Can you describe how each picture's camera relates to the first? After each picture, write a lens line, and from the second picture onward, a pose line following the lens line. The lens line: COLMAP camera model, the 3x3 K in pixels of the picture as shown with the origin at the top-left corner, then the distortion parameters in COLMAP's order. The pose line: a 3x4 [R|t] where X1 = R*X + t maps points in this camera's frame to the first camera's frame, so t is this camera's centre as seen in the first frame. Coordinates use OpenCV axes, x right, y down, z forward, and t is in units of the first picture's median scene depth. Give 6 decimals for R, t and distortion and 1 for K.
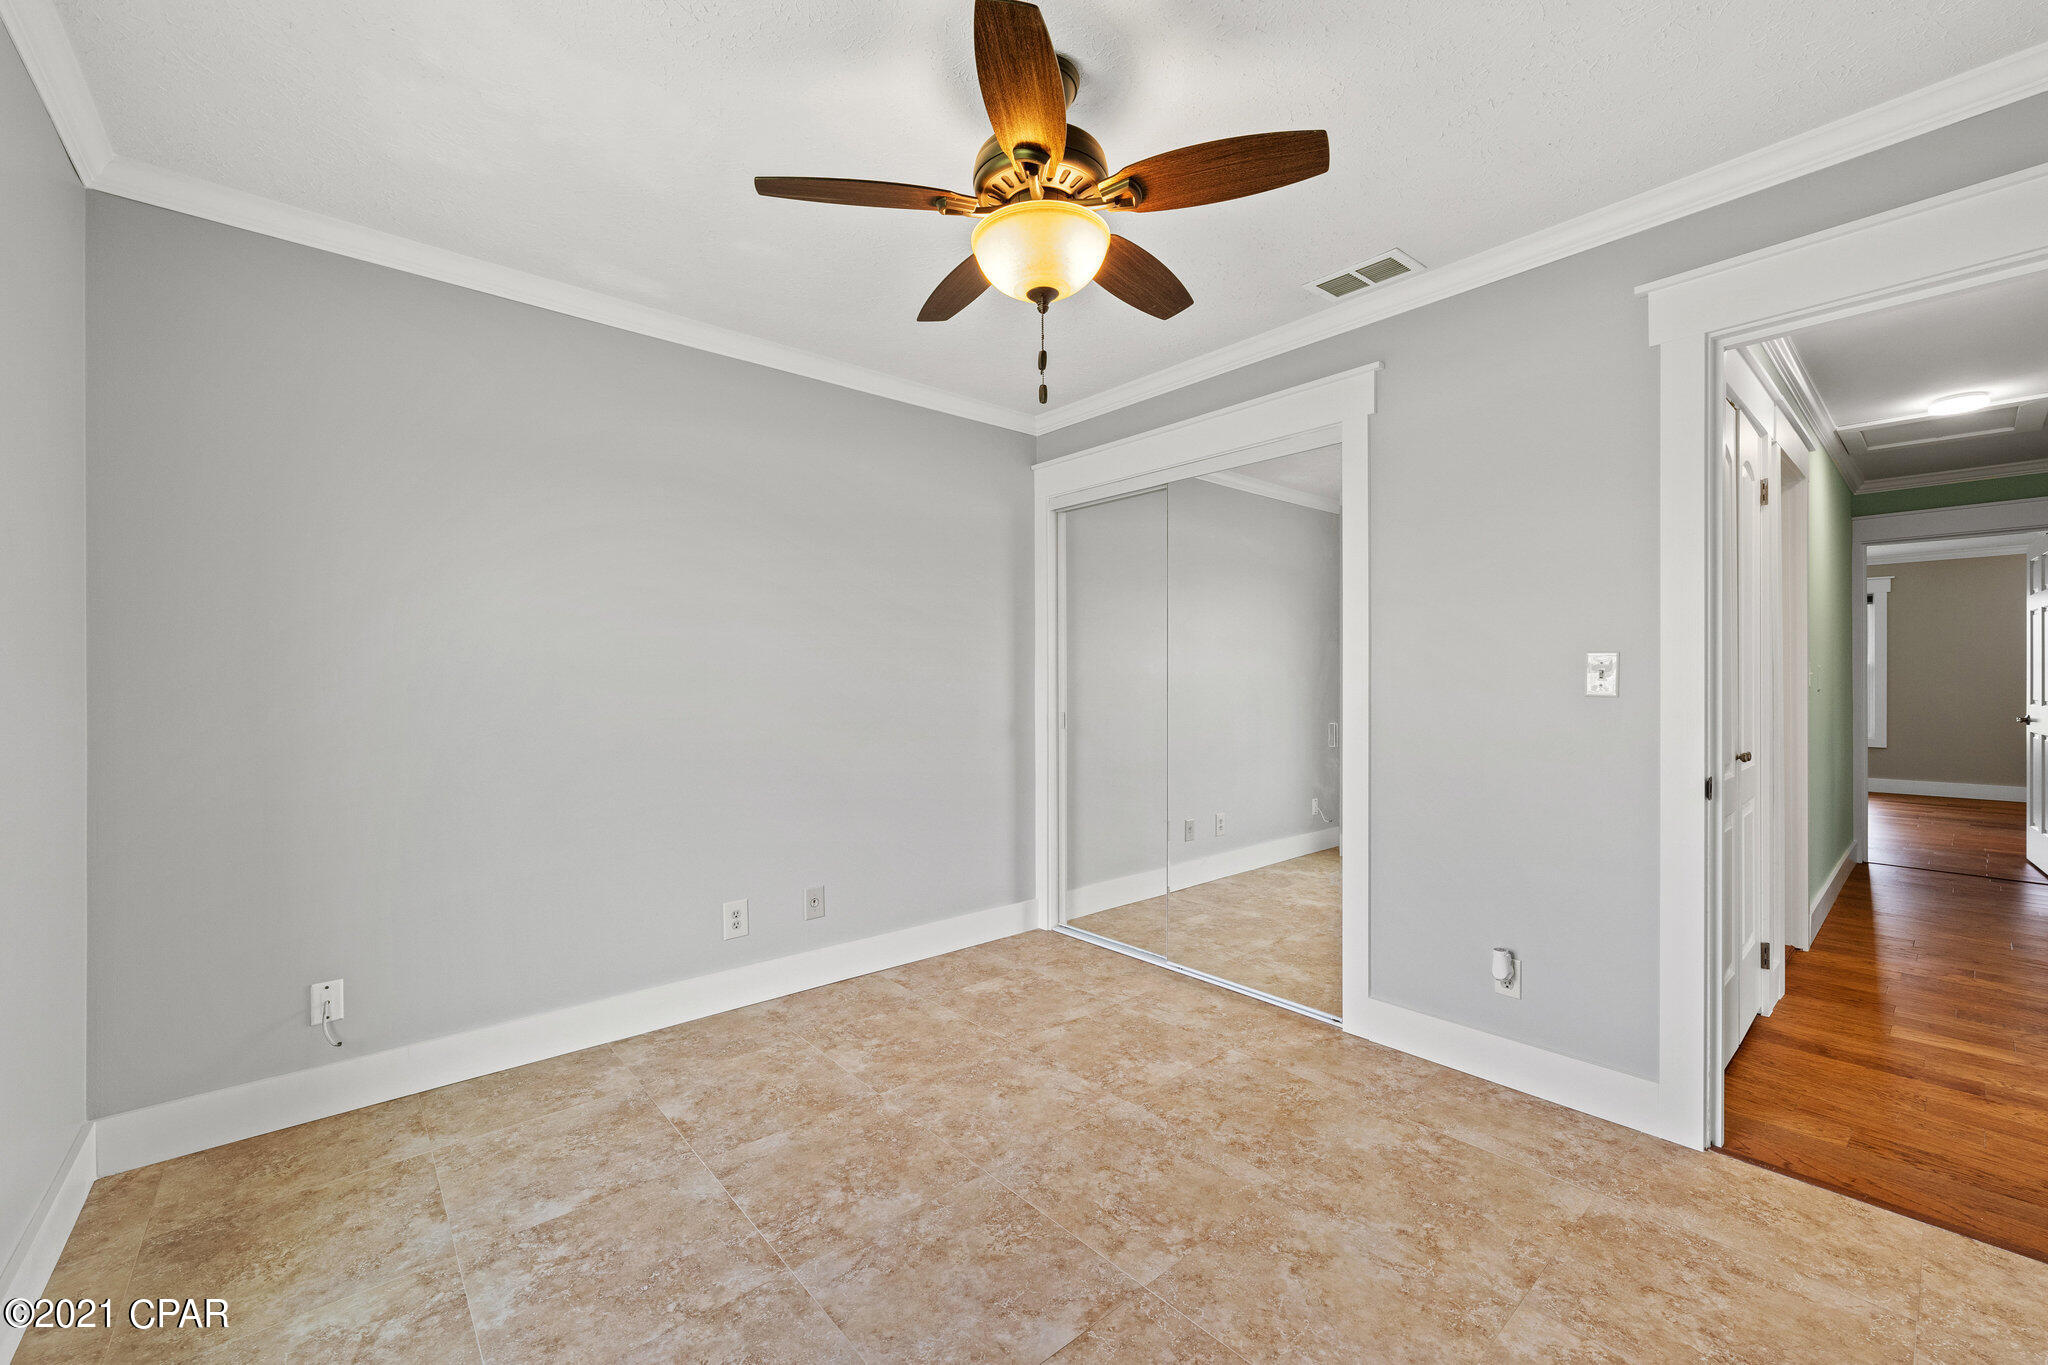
lens RADIAL K [[823.2, 0, 1025.7], [0, 823.2, 683.4], [0, 0, 1]] dist [-0.001674, -0.000154]
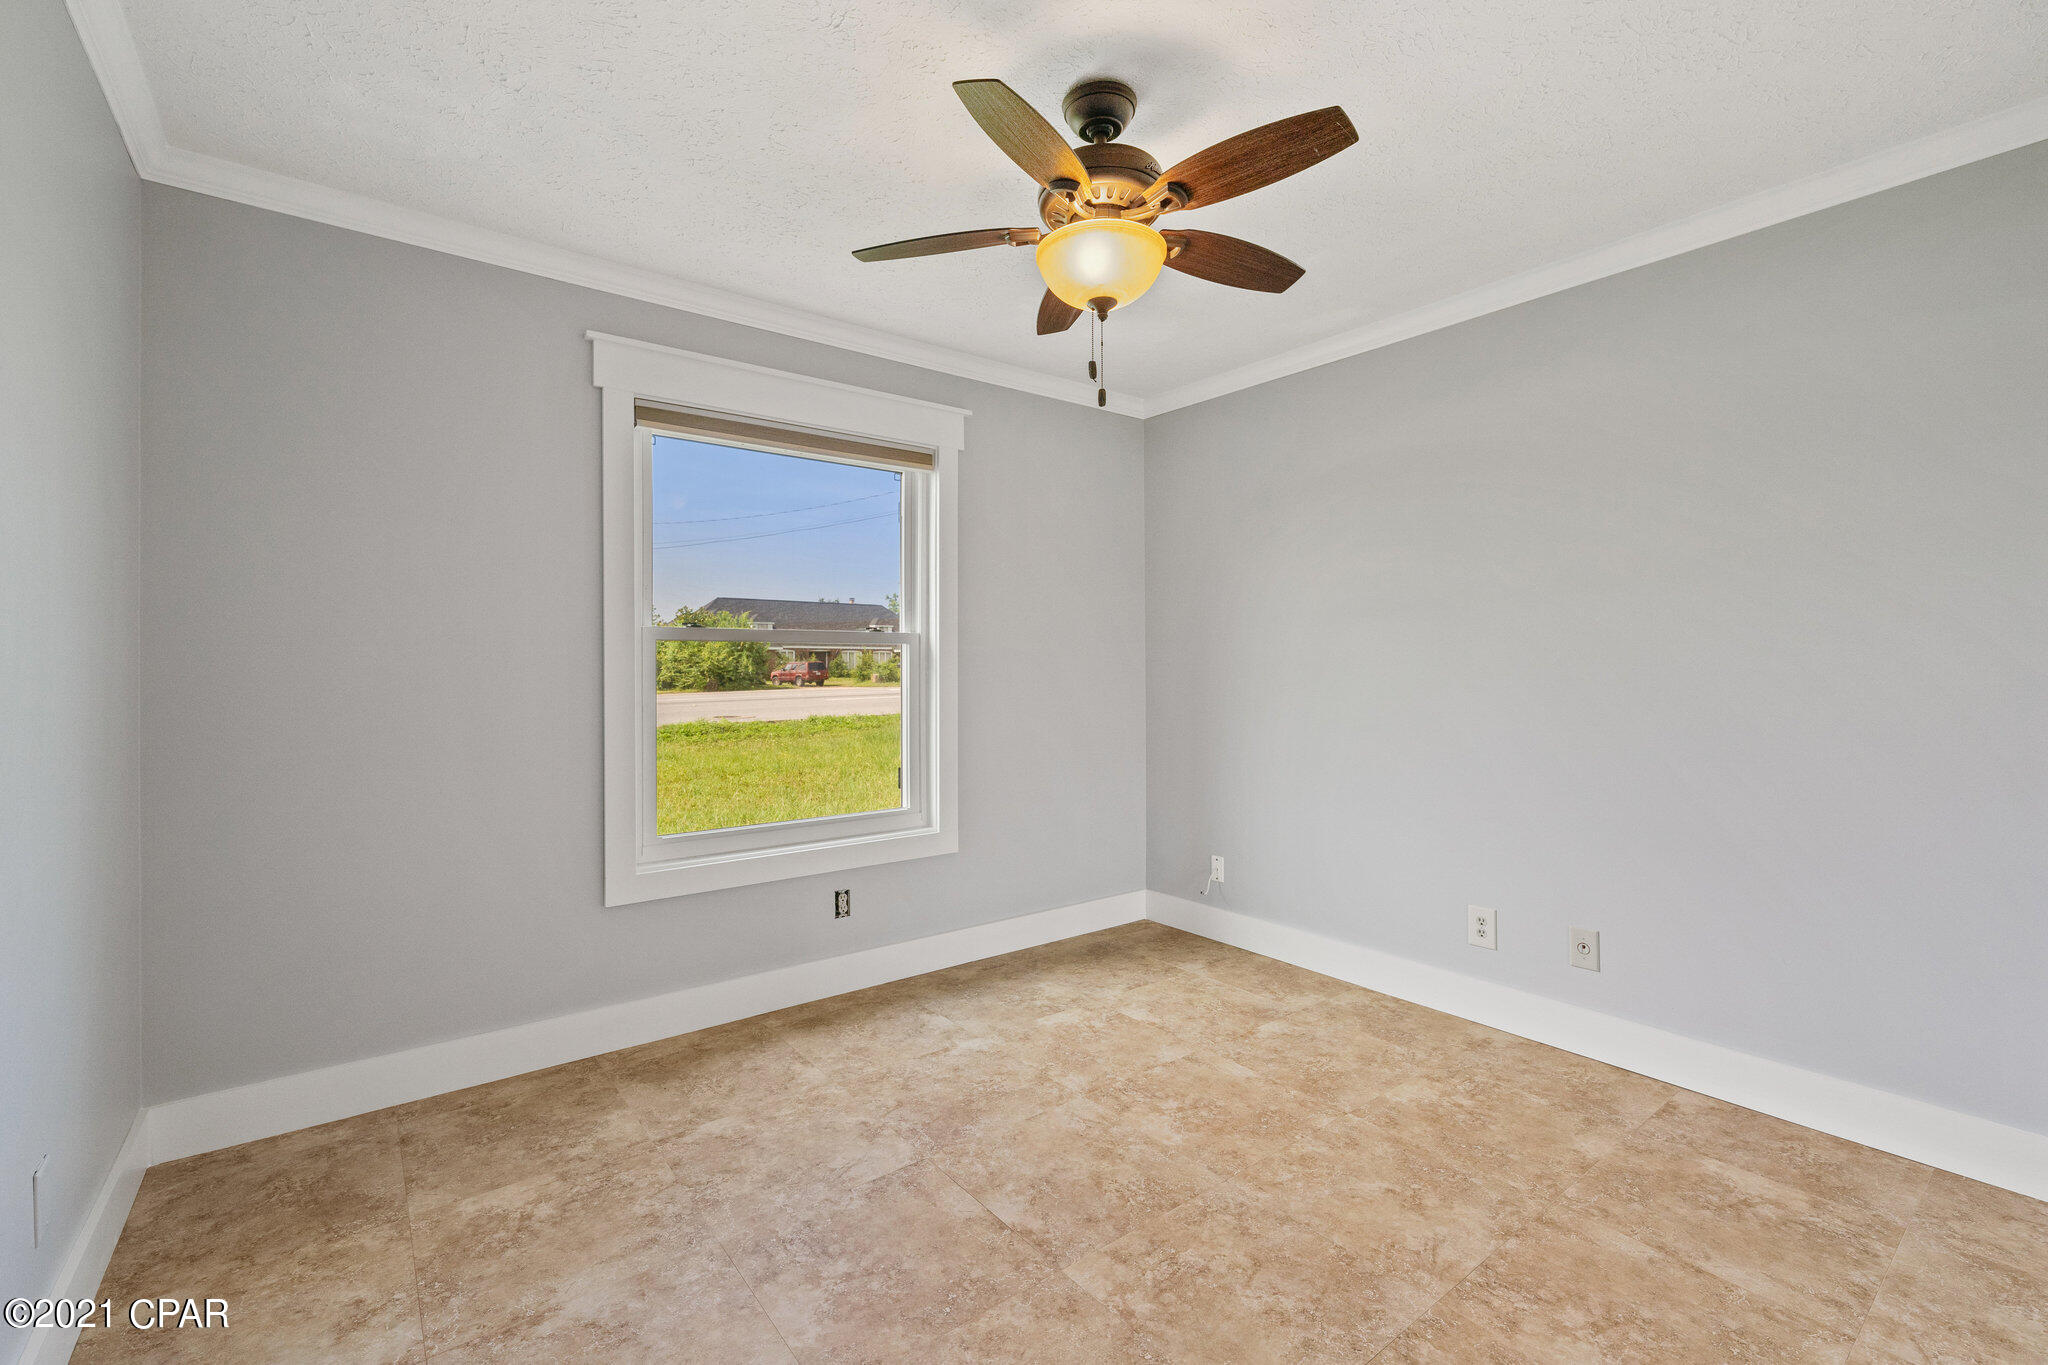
lens RADIAL K [[864.8, 0, 1014.9], [0, 864.8, 663.0], [0, 0, 1]] dist [0.000350, 0.000145]
pose [[-0.060140, -0.004885, -0.998178, 0.797053], [-0.002977, 0.999984, -0.004714, -0.002112], [0.998185, 0.002688, -0.060154, 0.664191]]
